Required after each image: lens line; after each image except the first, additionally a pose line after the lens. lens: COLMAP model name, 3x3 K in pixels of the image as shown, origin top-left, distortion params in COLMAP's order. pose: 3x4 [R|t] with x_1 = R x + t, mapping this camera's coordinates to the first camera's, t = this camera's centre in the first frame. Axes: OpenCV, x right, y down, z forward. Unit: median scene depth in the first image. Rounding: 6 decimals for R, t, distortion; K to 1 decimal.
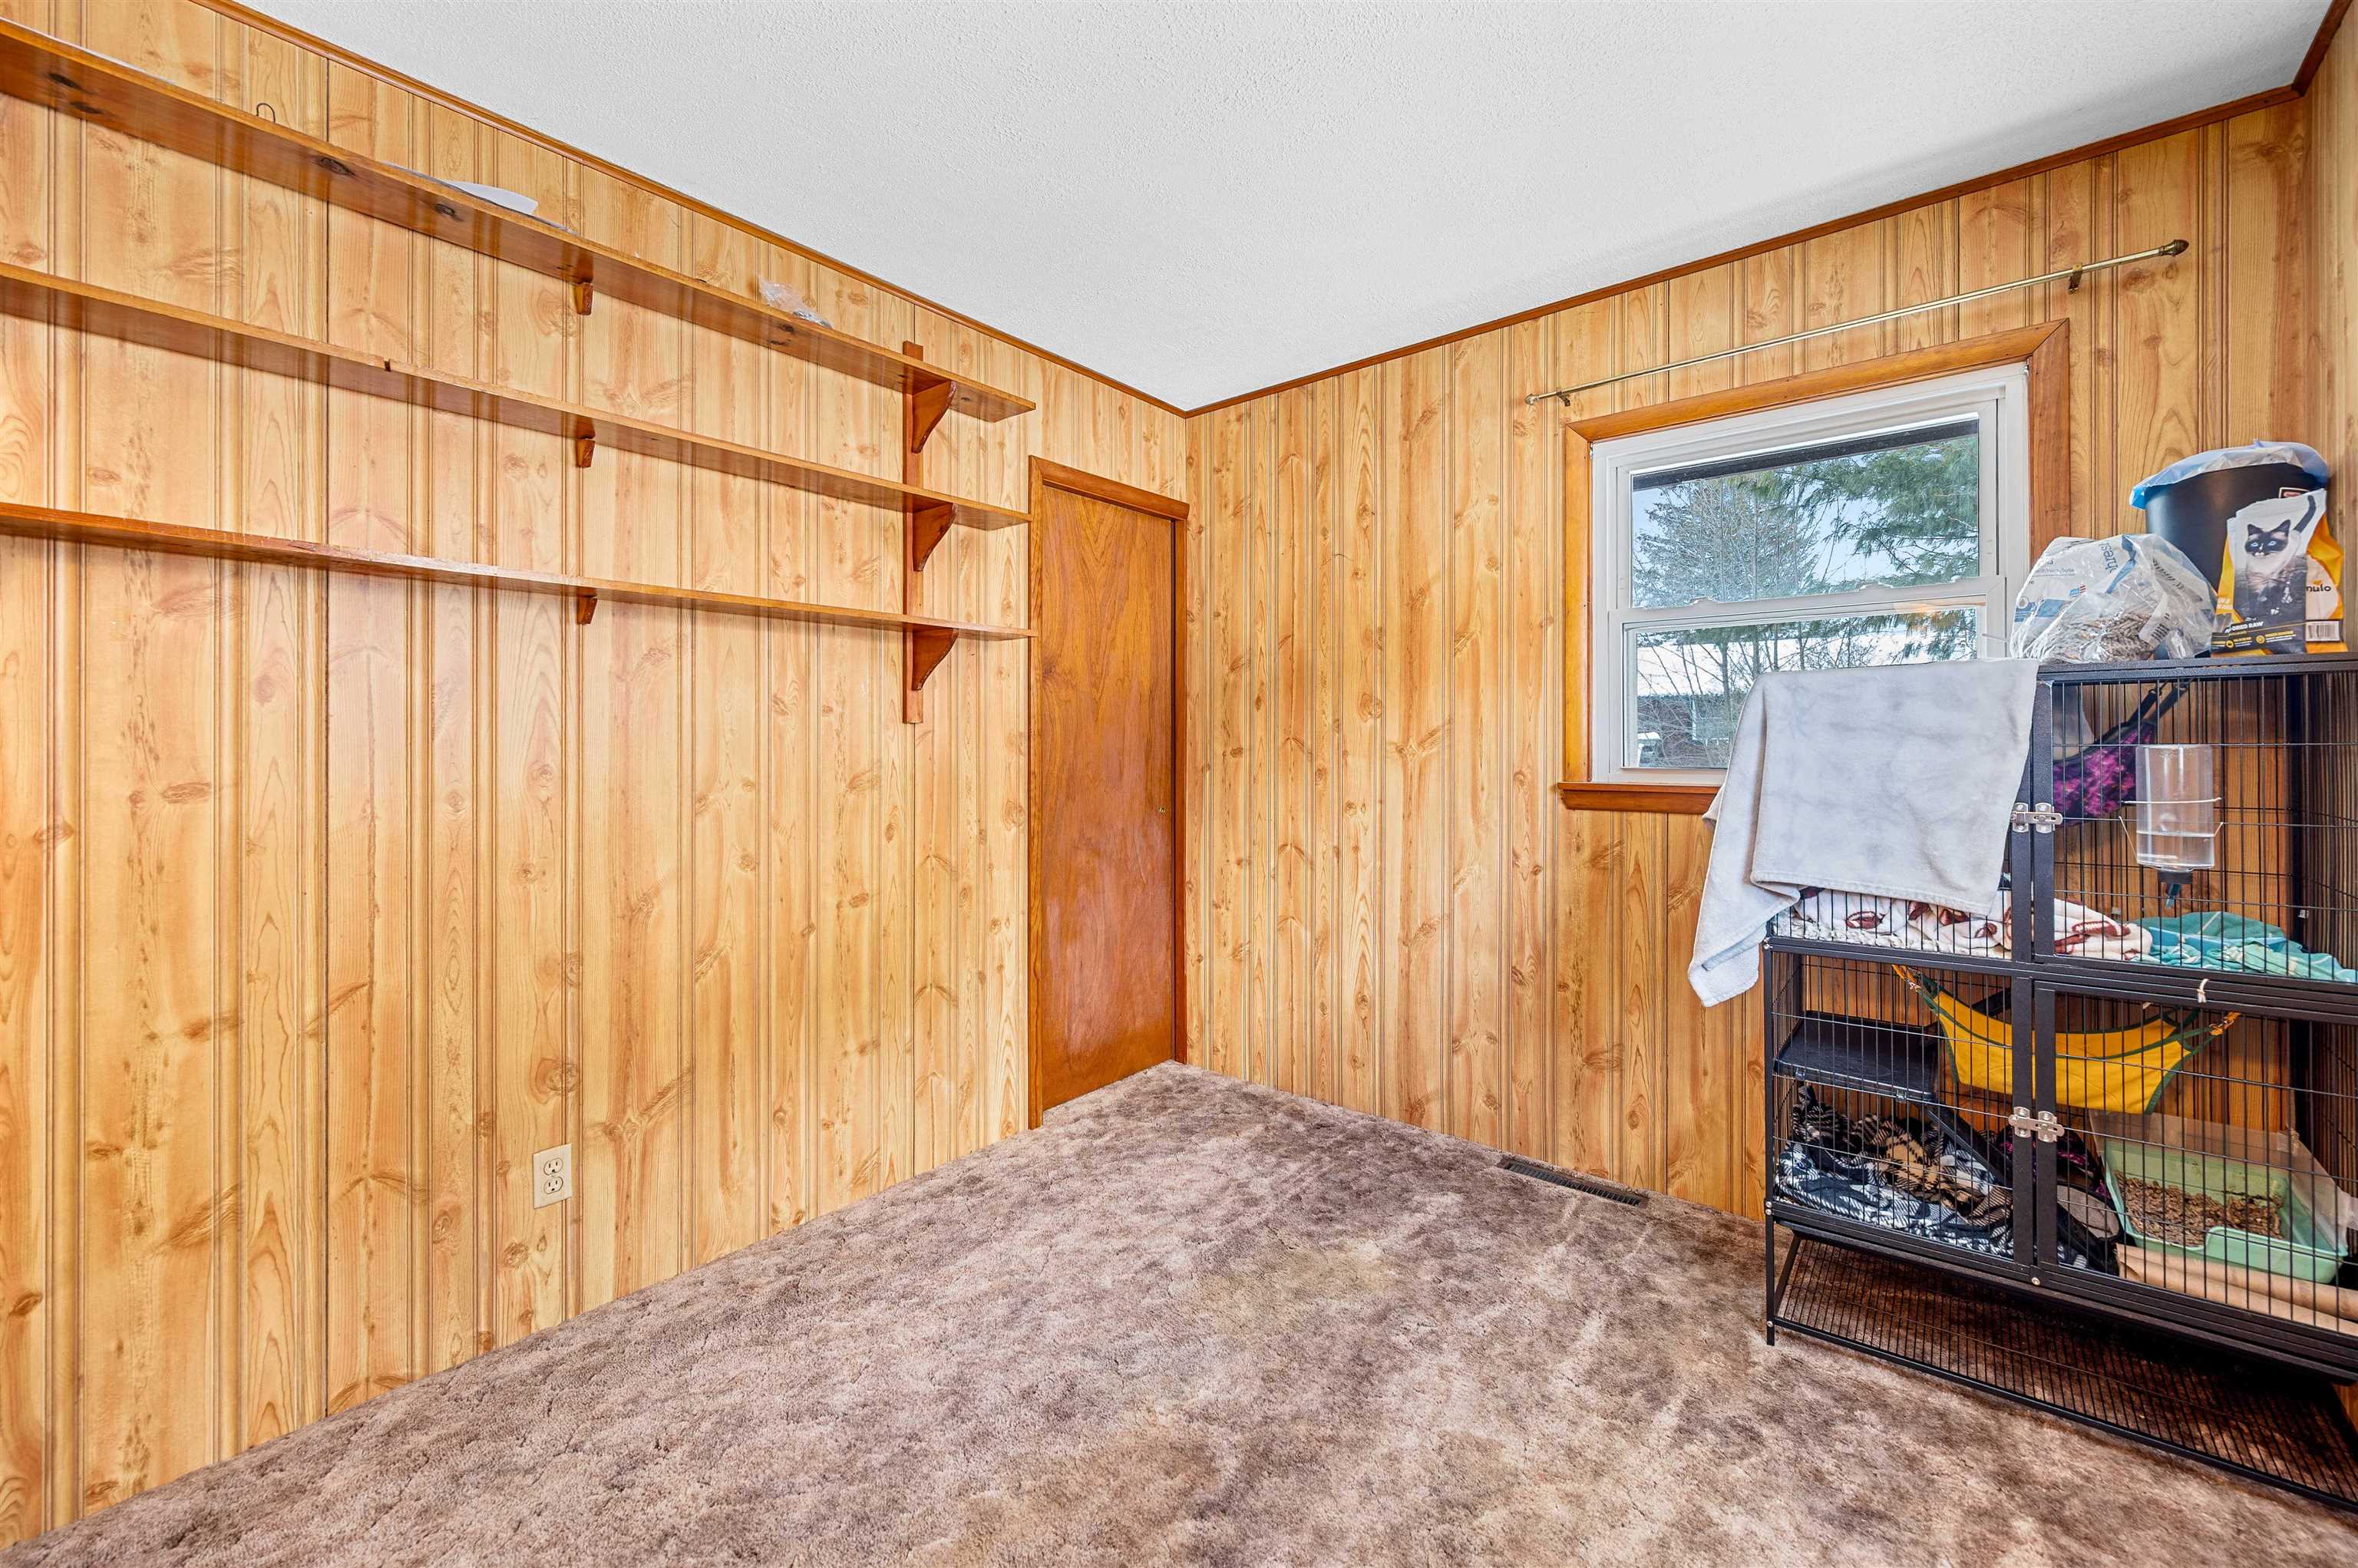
lens RADIAL K [[935.7, 0, 1159.4], [0, 935.7, 748.5], [0, 0, 1]] dist [-0.002264, 0.000907]
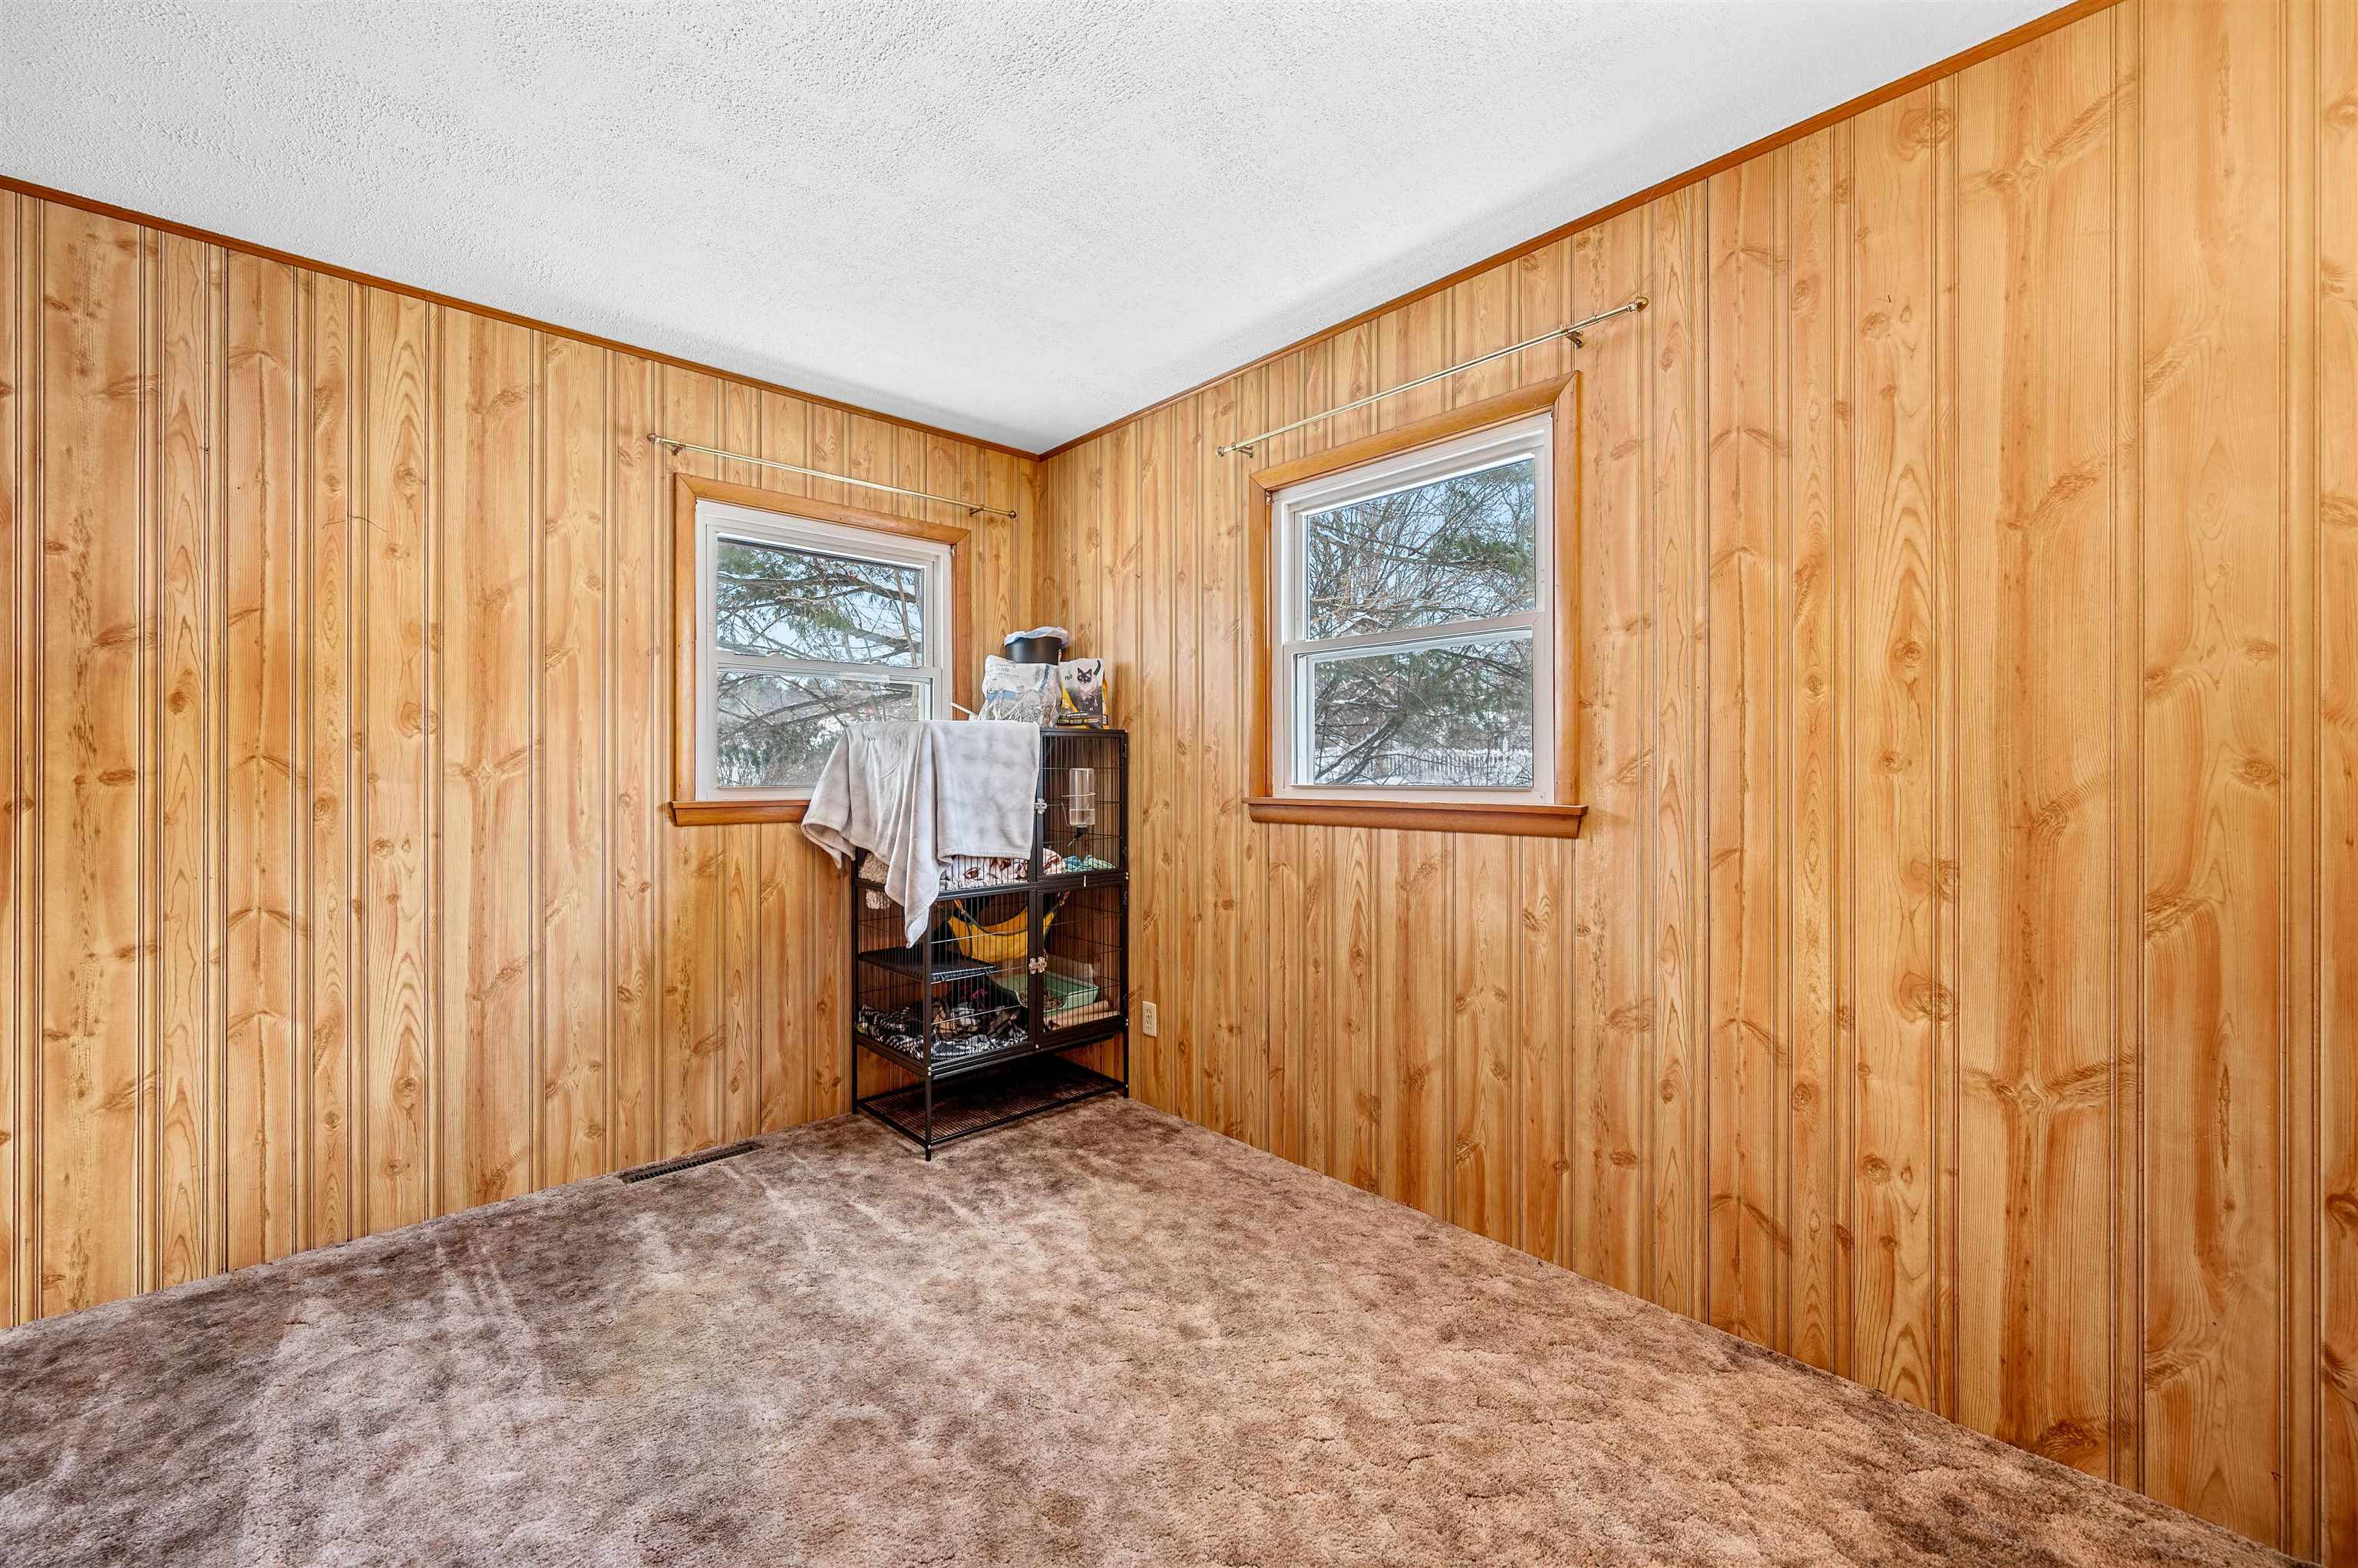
lens RADIAL K [[935.7, 0, 1176.4], [0, 935.7, 772.3], [0, 0, 1]] dist [-0.002264, 0.000907]
pose [[0.130459, -0.002019, 0.991452, -0.591276], [0.001868, 0.999997, 0.001790, 0.001124], [-0.991452, 0.001618, 0.130462, 0.292537]]
